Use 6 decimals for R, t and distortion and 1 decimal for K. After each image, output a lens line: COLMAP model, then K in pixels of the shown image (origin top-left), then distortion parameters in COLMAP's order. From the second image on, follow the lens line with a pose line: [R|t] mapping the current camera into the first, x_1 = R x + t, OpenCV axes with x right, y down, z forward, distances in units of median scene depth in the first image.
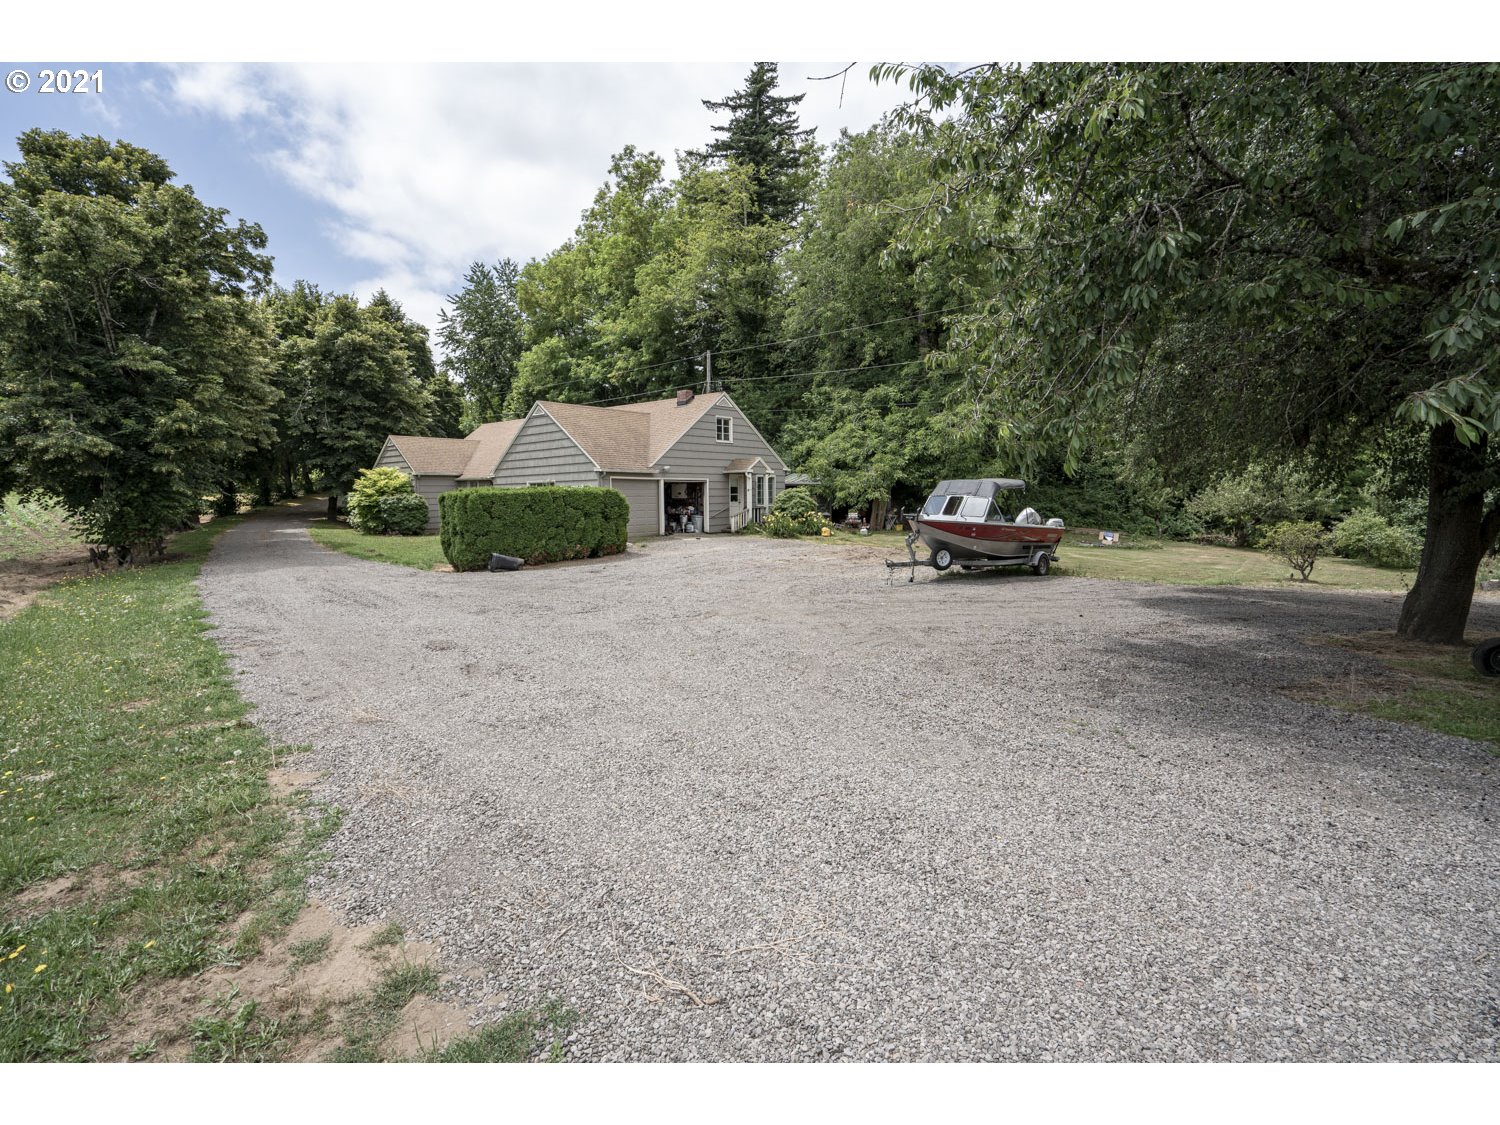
lens RADIAL K [[697.8, 0, 750.4], [0, 697.8, 562.1], [0, 0, 1]] dist [-0.042646, 0.014770]
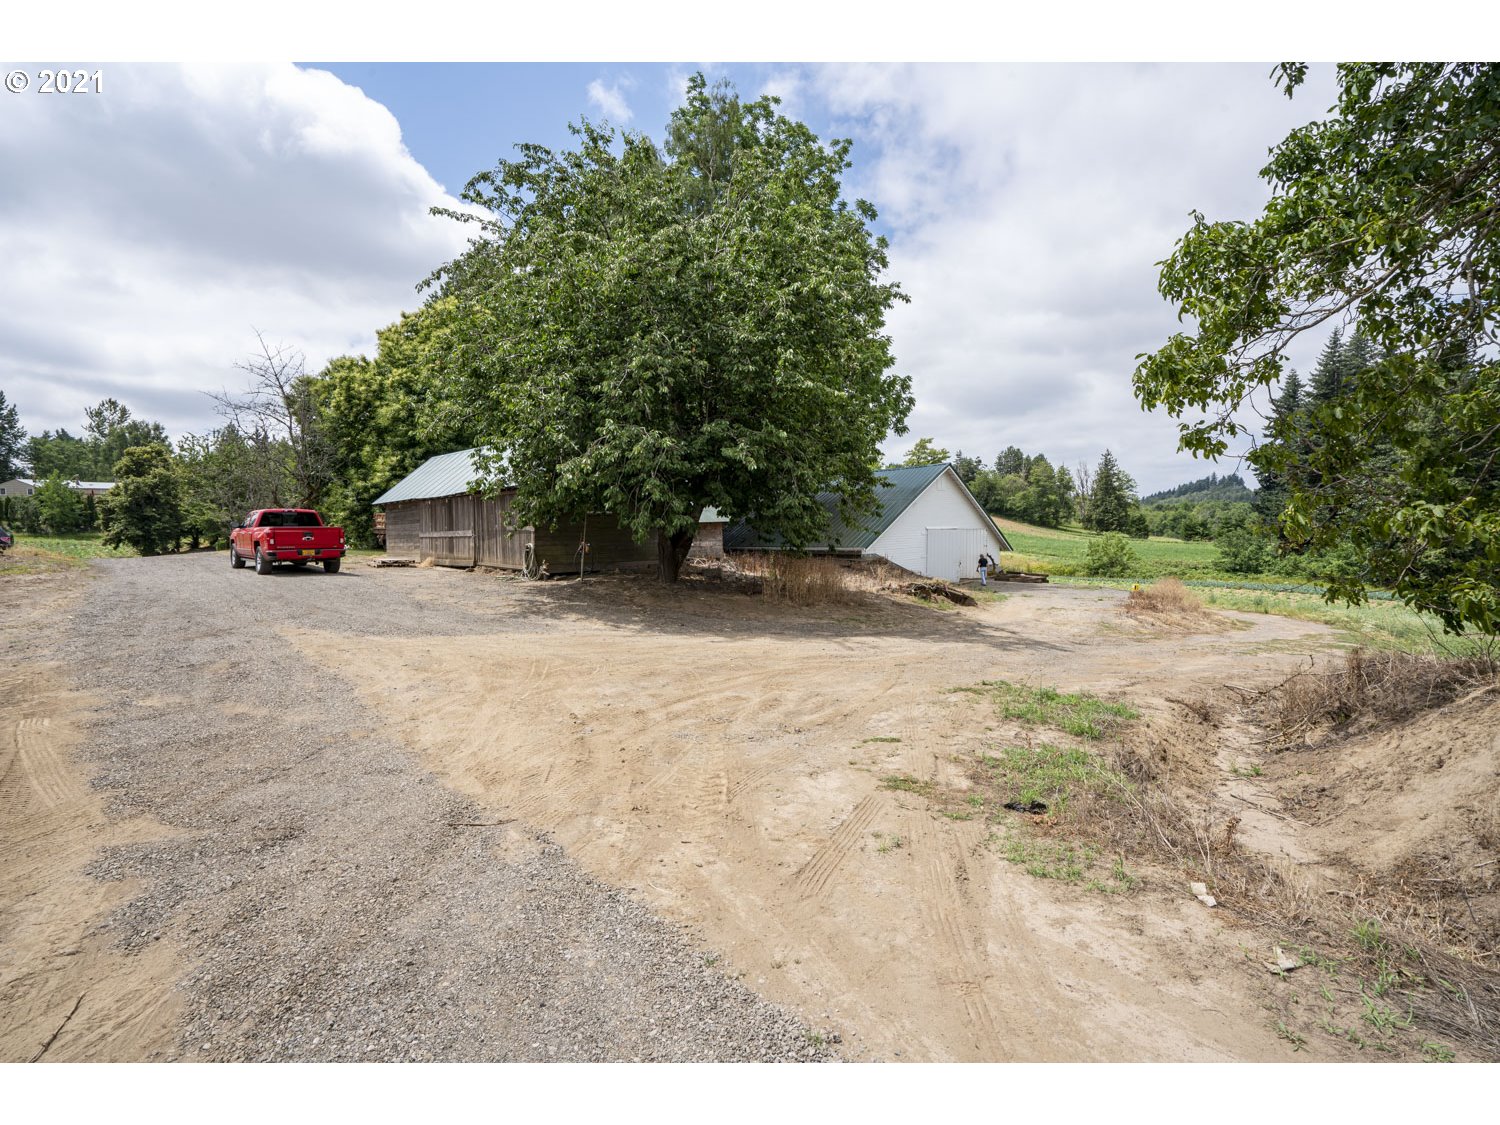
lens RADIAL K [[697.8, 0, 746.9], [0, 697.8, 559.1], [0, 0, 1]] dist [-0.042646, 0.014770]
pose [[0.998110, -0.006828, -0.061071, 2.817072], [0.003863, 0.998814, -0.048538, 0.201311], [0.061330, 0.048210, 0.996953, -2.740897]]
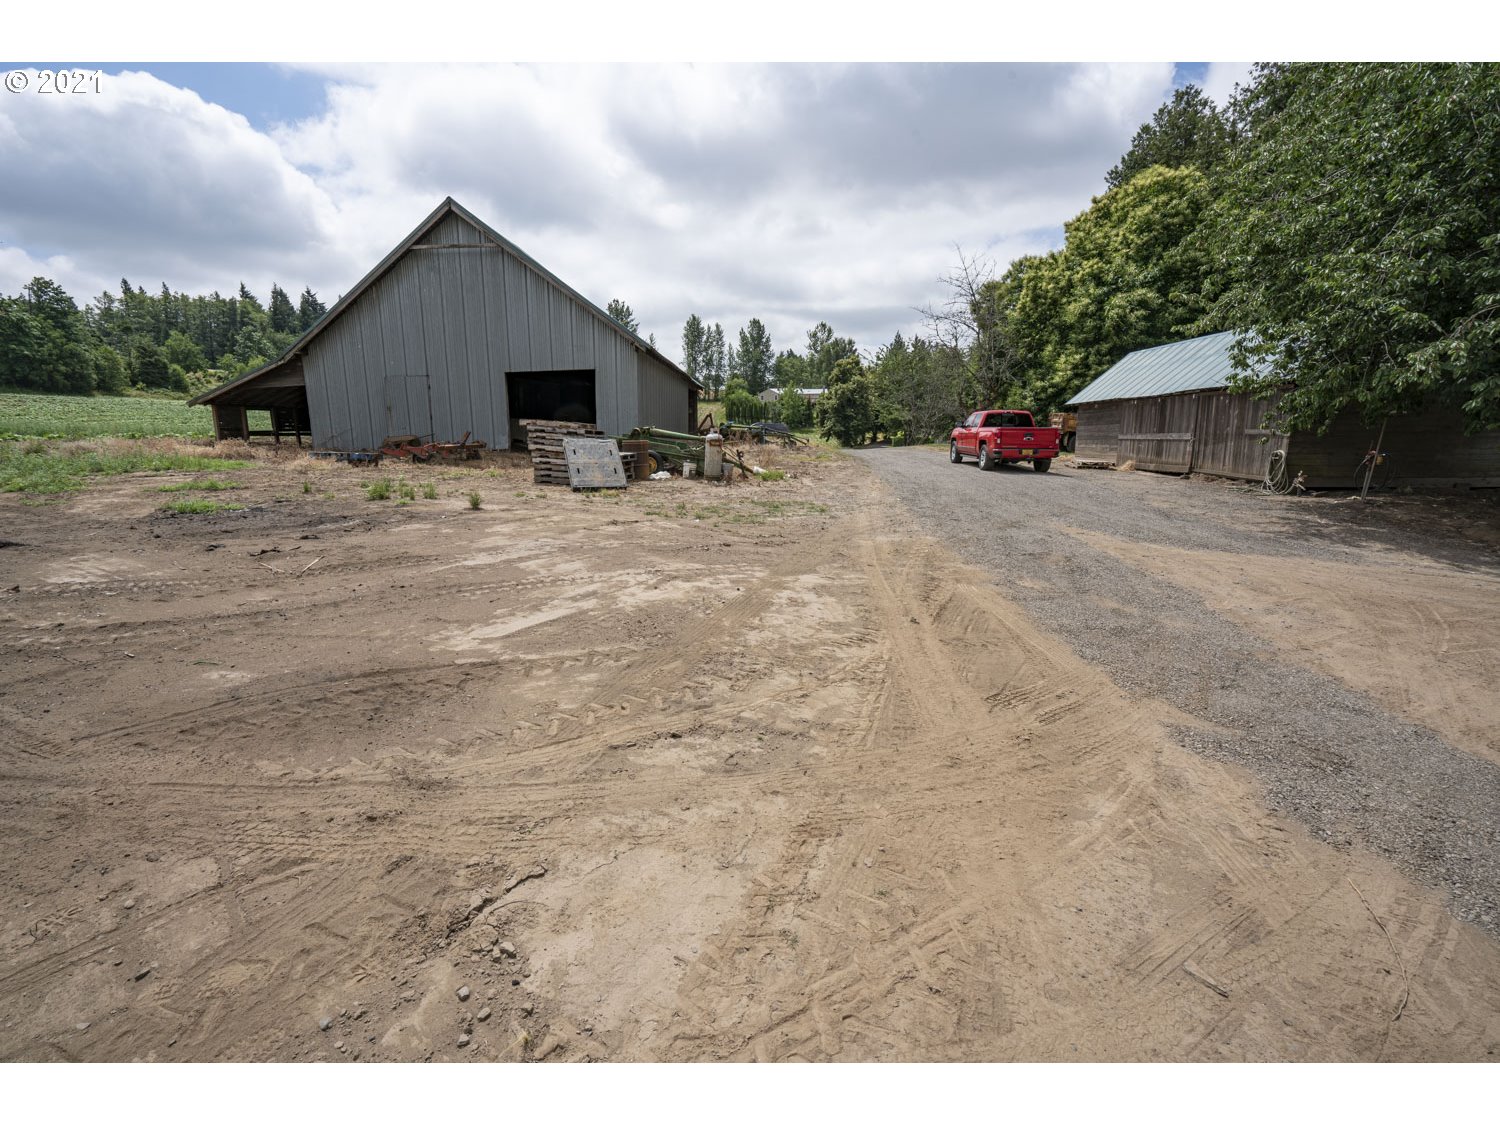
lens RADIAL K [[697.8, 0, 737.9], [0, 697.8, 557.8], [0, 0, 1]] dist [-0.042646, 0.014770]
pose [[0.610416, 0.139871, -0.779633, 2.717707], [-0.068835, 0.989929, 0.123704, 0.201318], [0.789084, -0.021845, 0.613897, -2.796117]]
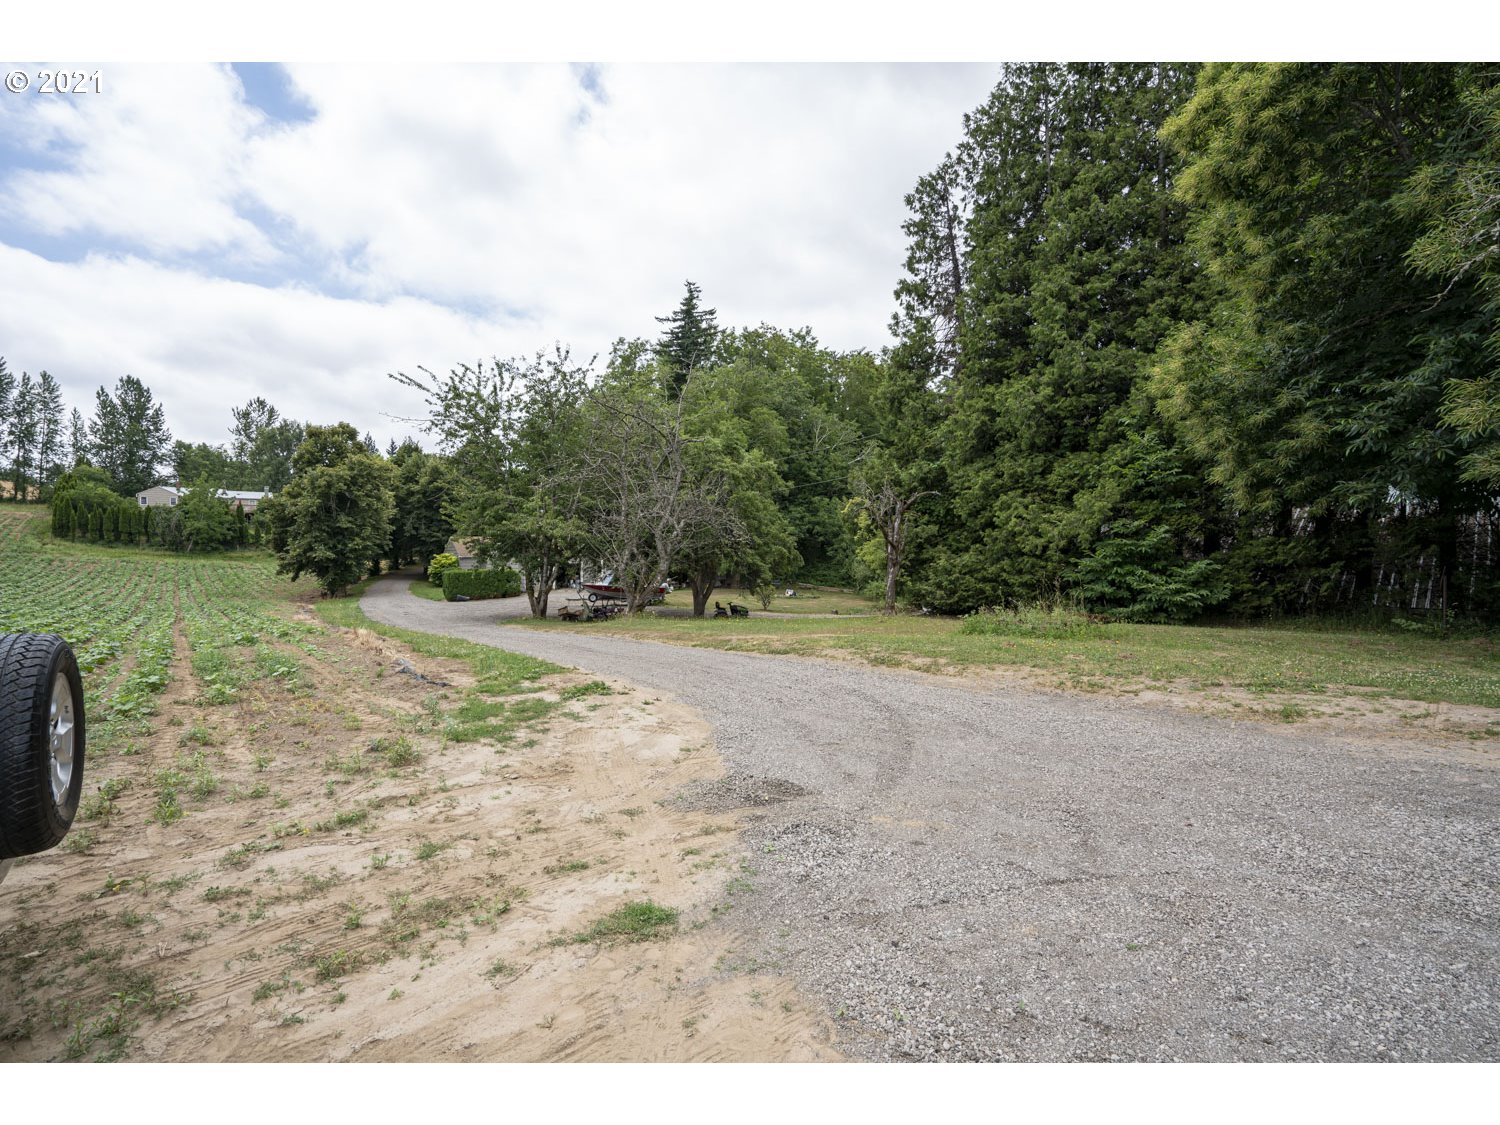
lens RADIAL K [[697.8, 0, 740.7], [0, 697.8, 562.1], [0, 0, 1]] dist [-0.042646, 0.014770]
pose [[0.984451, 0.002209, -0.175647, 1.031979], [-0.015952, 0.996914, -0.076866, 0.043437], [0.174935, 0.078473, 0.981448, -1.271193]]
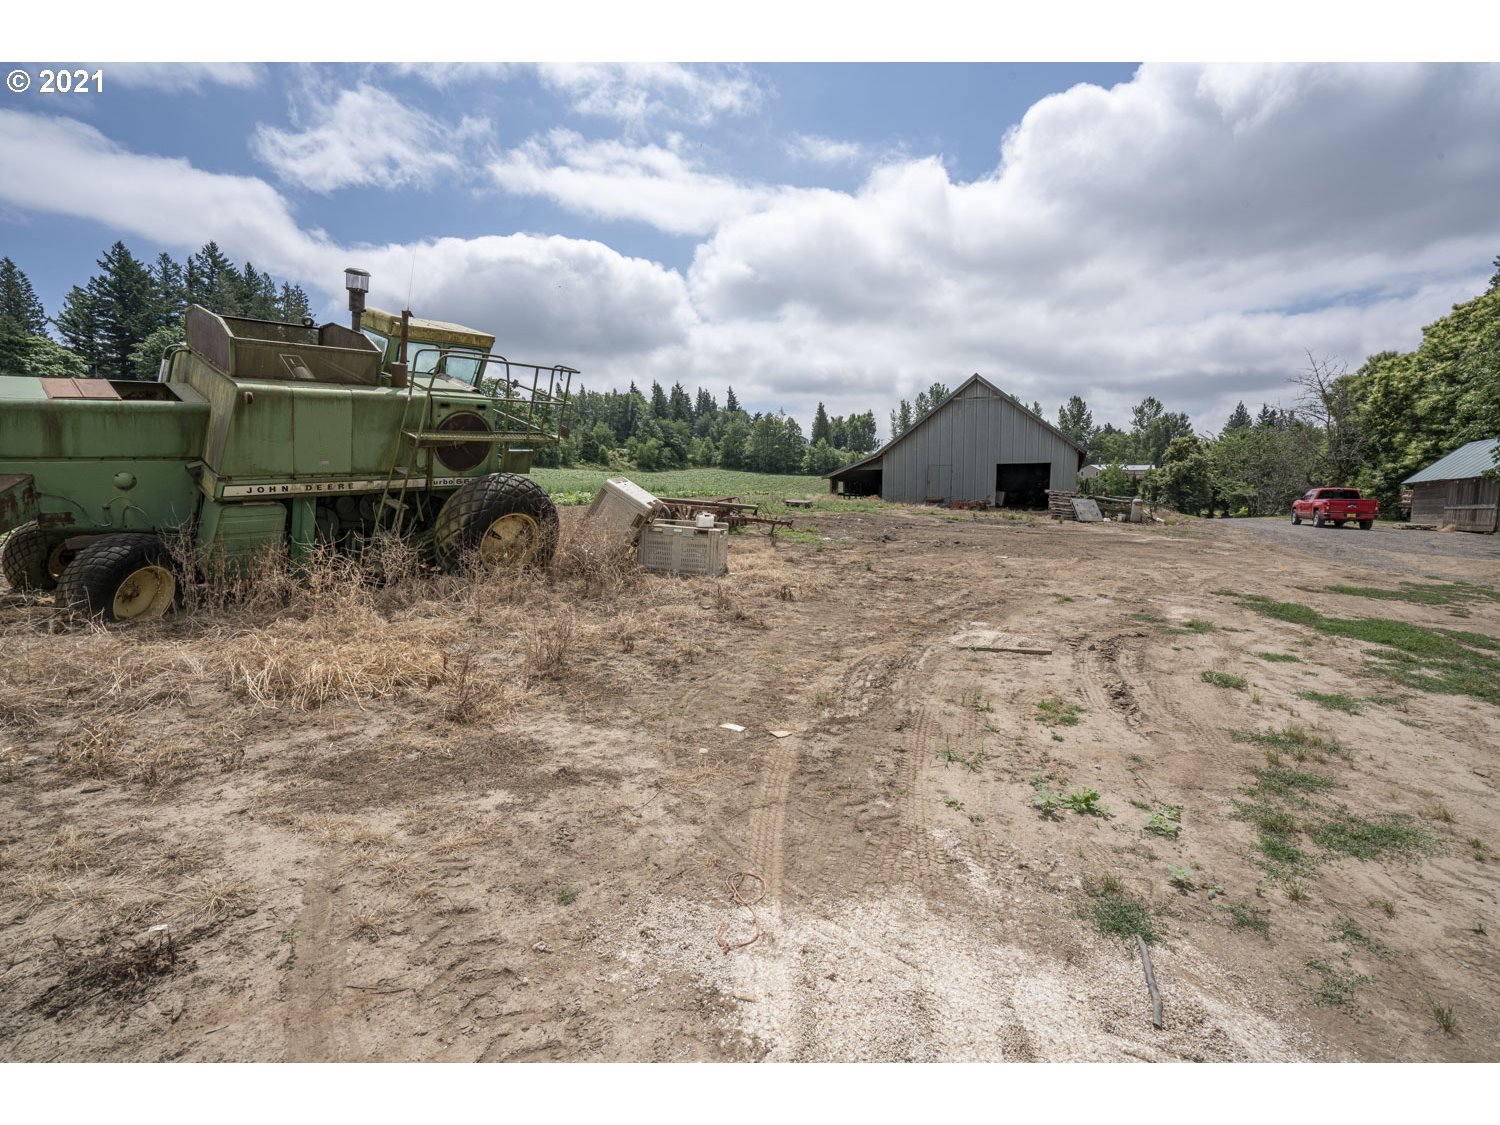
lens RADIAL K [[697.8, 0, 741.5], [0, 697.8, 562.4], [0, 0, 1]] dist [-0.042646, 0.014770]
pose [[0.252630, 0.087176, -0.963628, 3.242058], [-0.103448, 0.992658, 0.062682, 0.286407], [0.962017, 0.083850, 0.259794, -3.461888]]
